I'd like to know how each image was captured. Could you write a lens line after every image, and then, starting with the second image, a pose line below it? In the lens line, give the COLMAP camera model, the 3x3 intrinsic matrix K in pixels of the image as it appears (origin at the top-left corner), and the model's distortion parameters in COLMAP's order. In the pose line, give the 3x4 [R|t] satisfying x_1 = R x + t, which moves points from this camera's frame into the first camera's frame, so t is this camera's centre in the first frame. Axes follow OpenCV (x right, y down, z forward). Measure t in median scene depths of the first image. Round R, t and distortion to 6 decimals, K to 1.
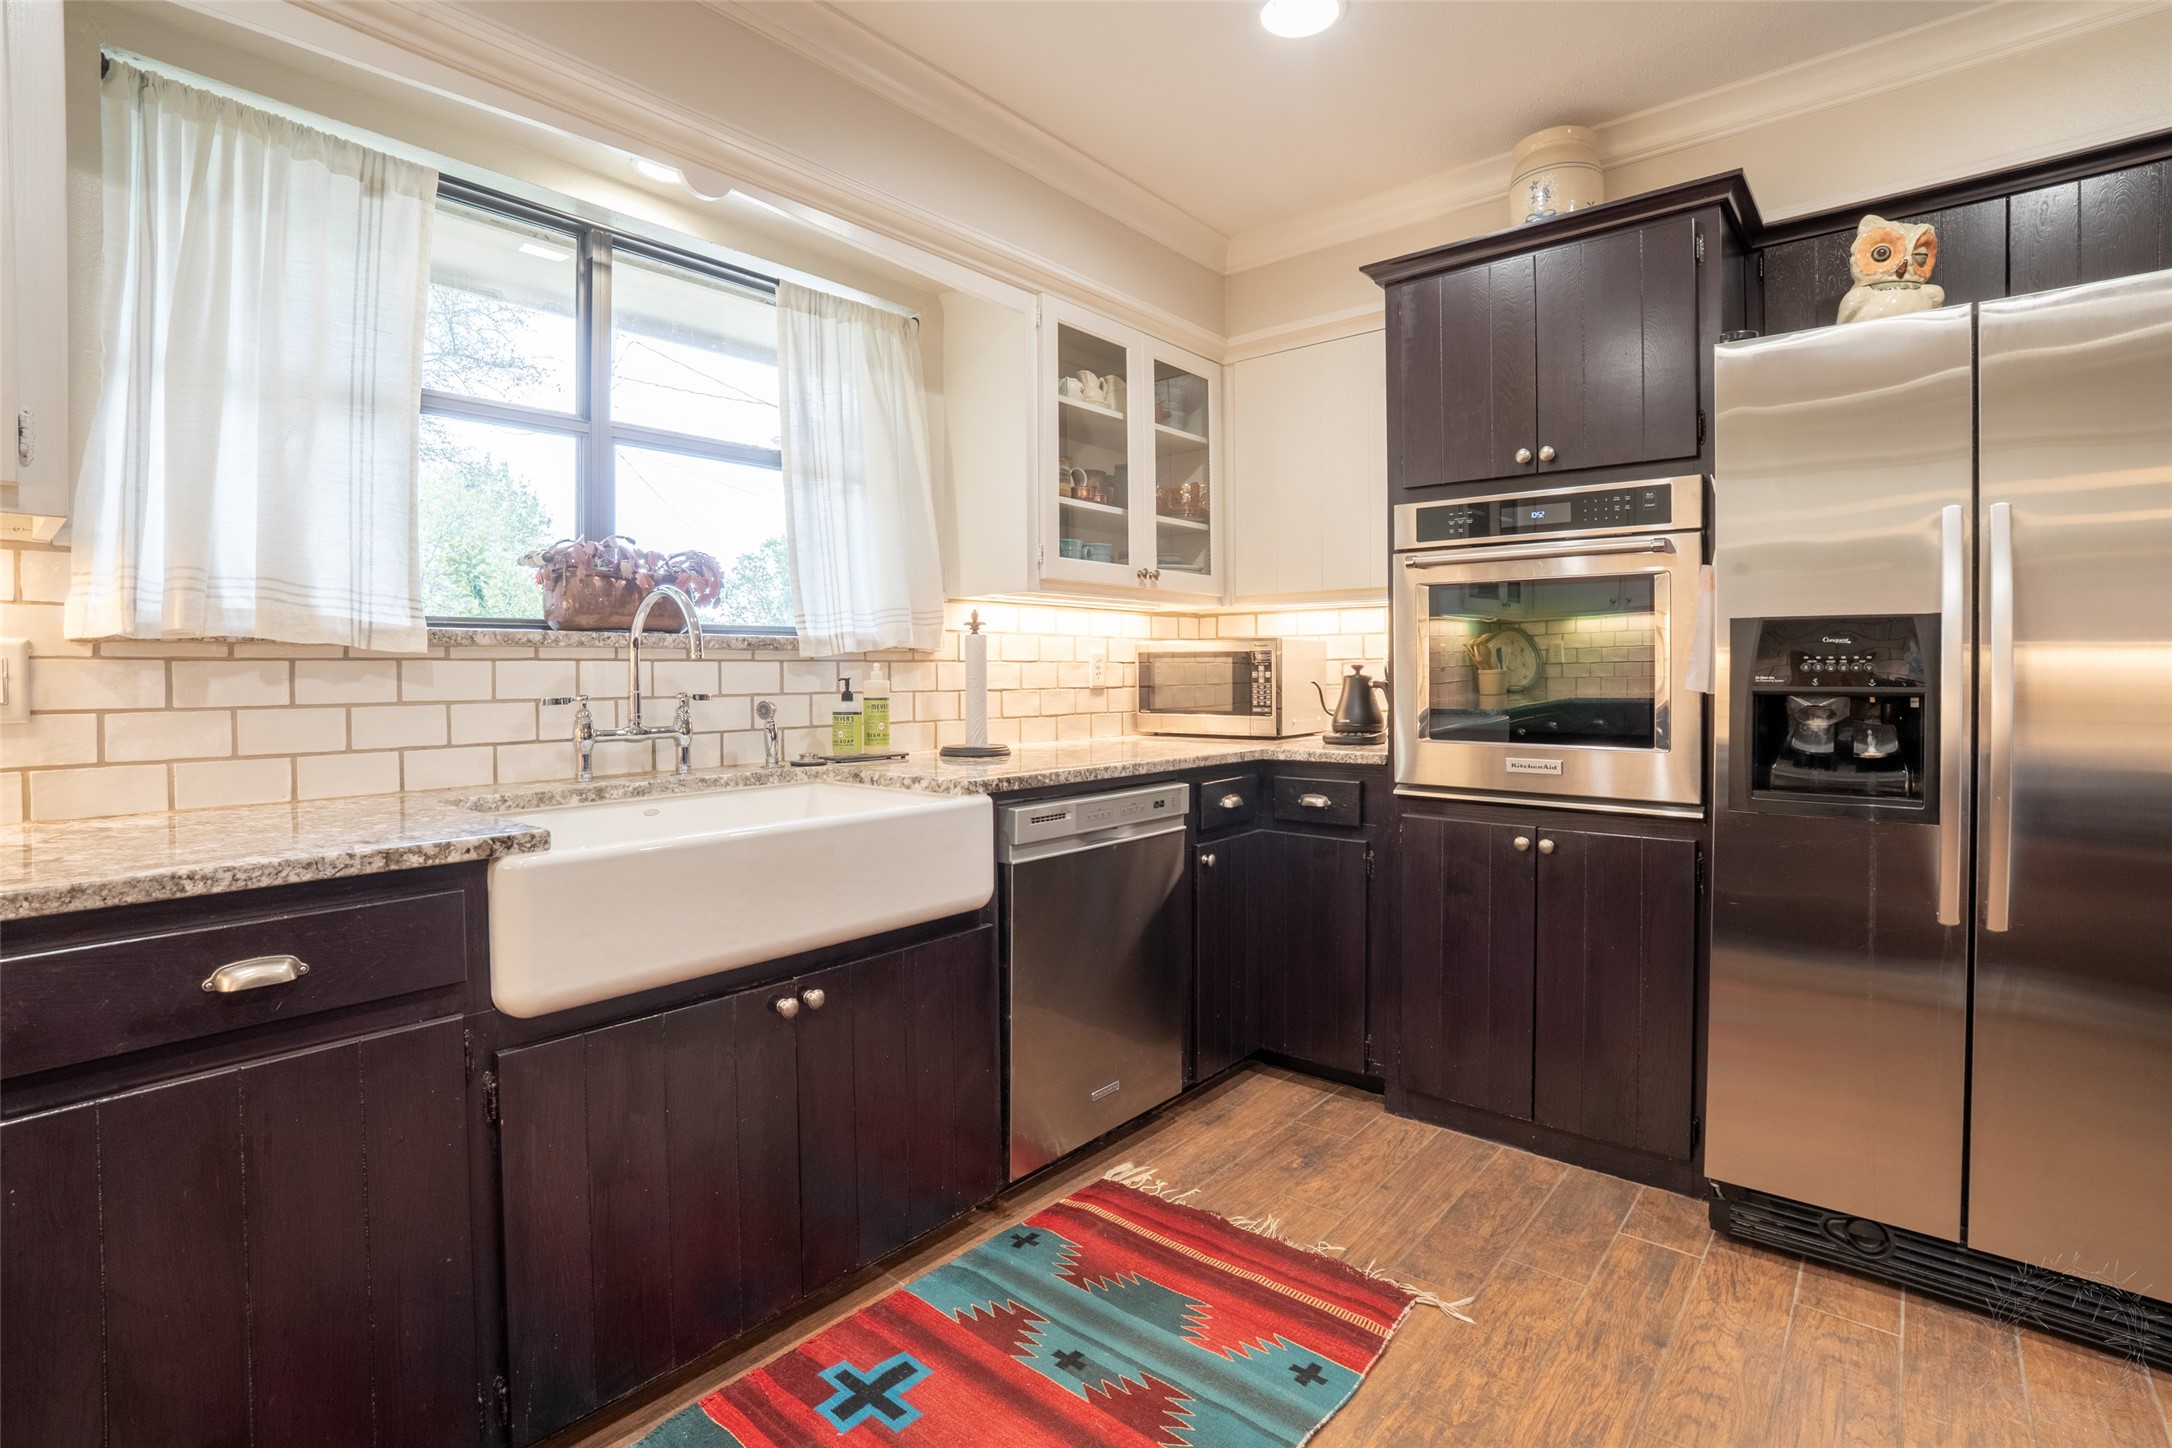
lens RADIAL K [[1009.0, 0, 1074.3], [0, 1009.0, 678.5], [0, 0, 1]] dist [-0.060595, 0.018302]
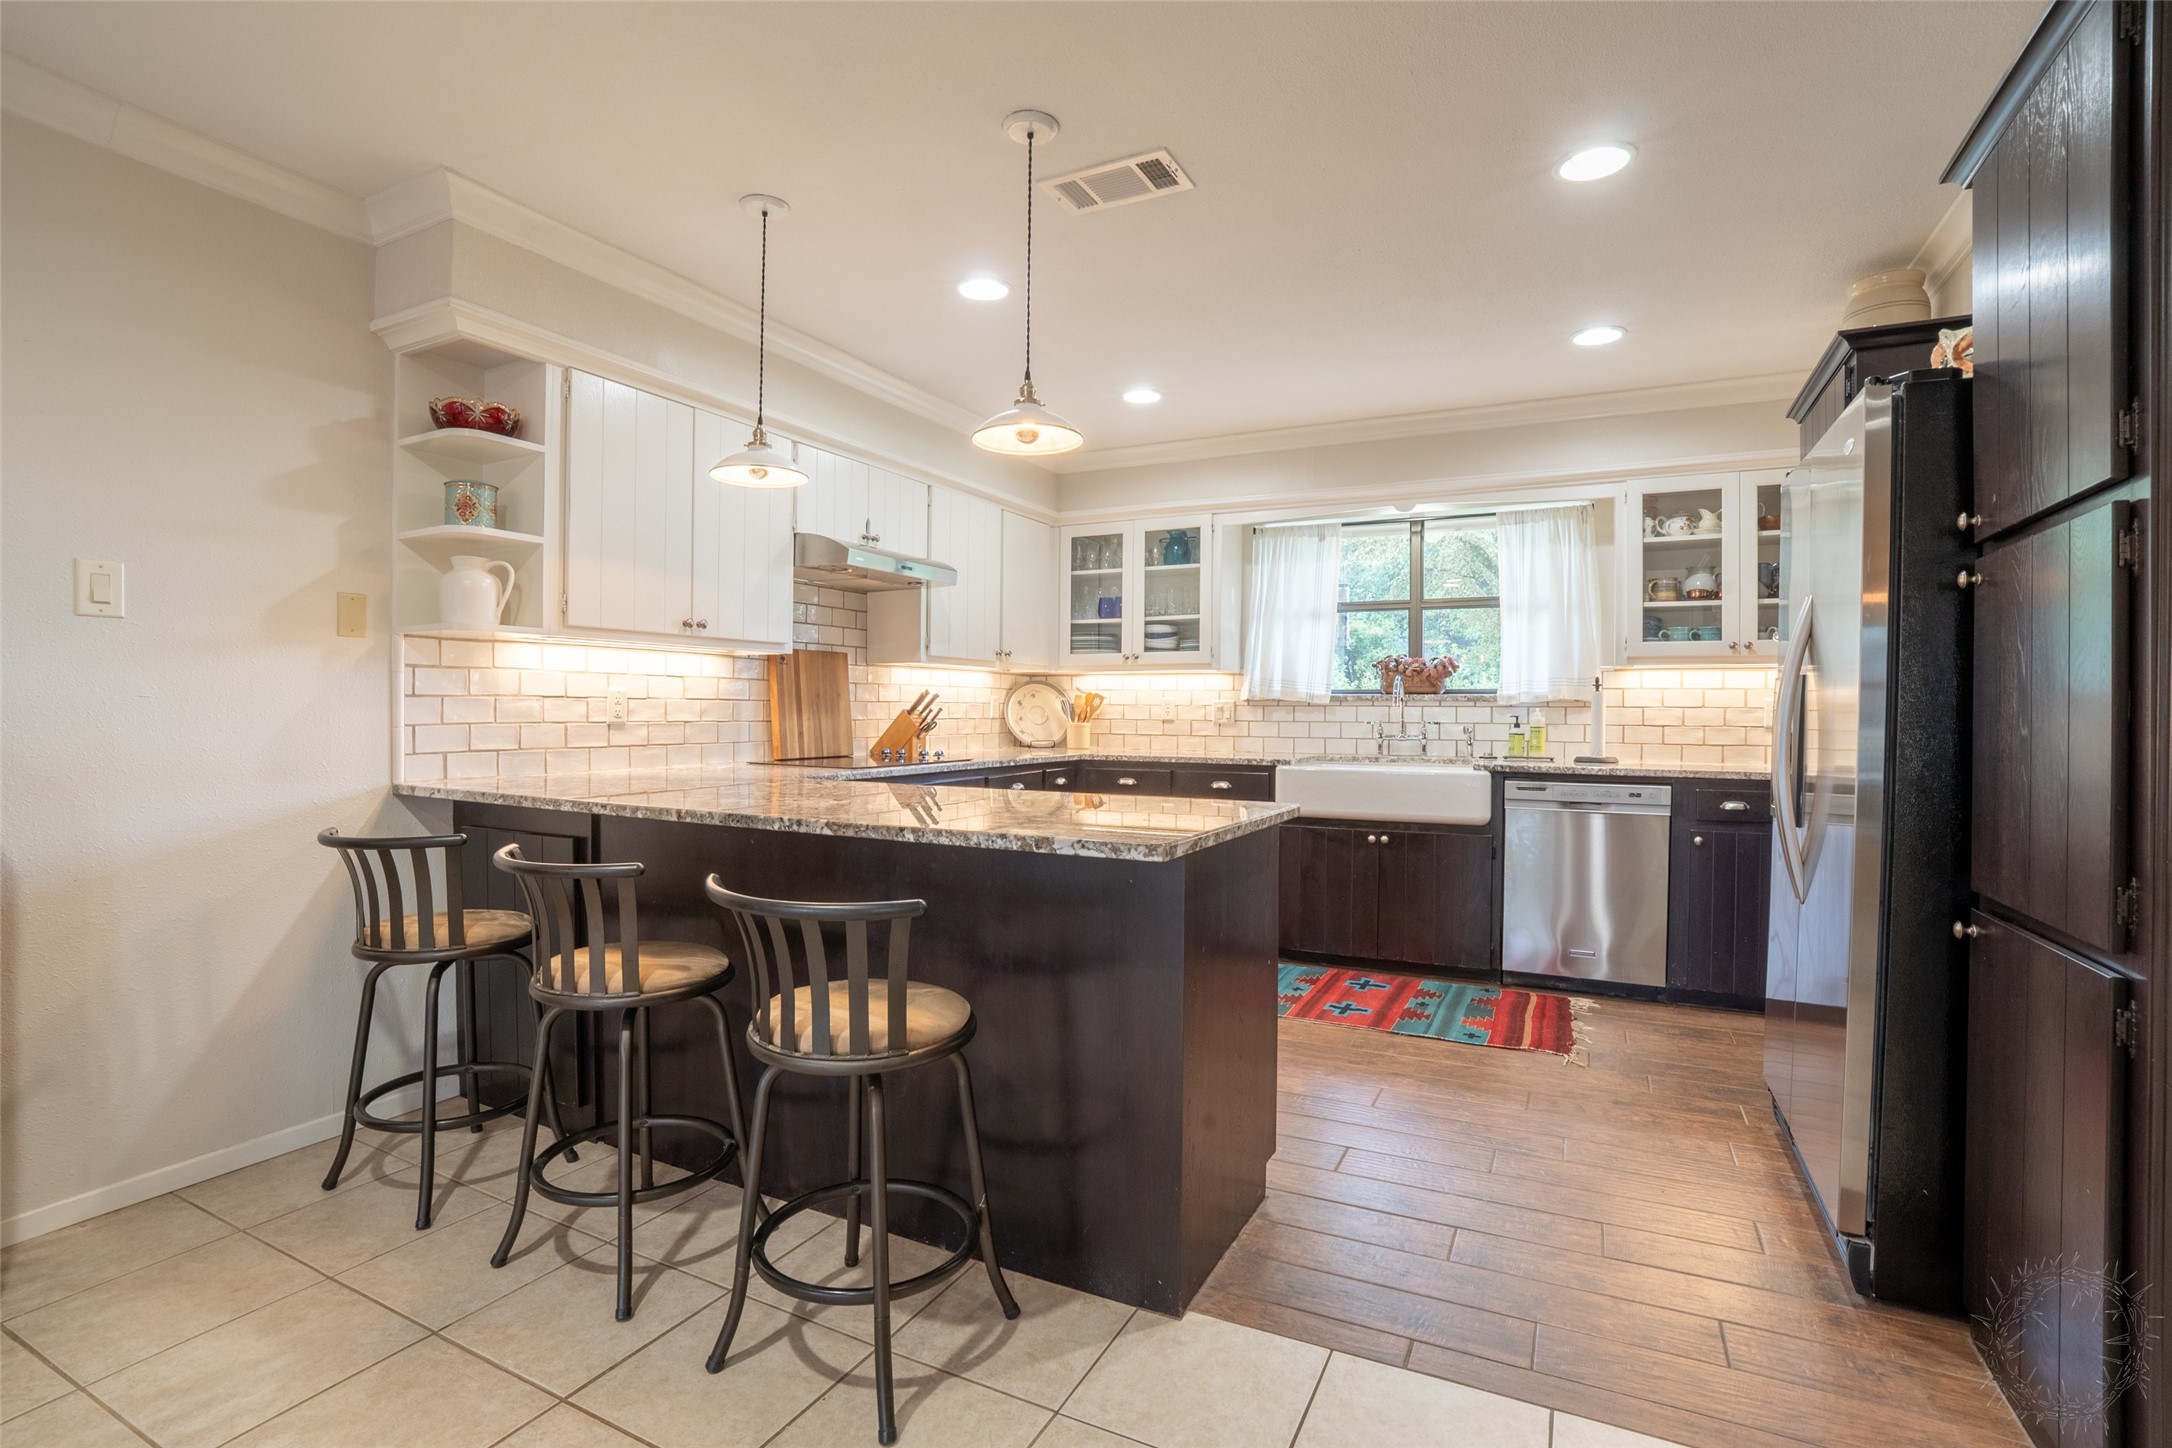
lens RADIAL K [[1009.0, 0, 1091.4], [0, 1009.0, 716.6], [0, 0, 1]] dist [-0.060595, 0.018302]
pose [[0.229936, 0.011362, -0.973140, 1.853675], [-0.015694, 0.999845, 0.007966, -0.001496], [0.973079, 0.013441, 0.230078, -0.288645]]
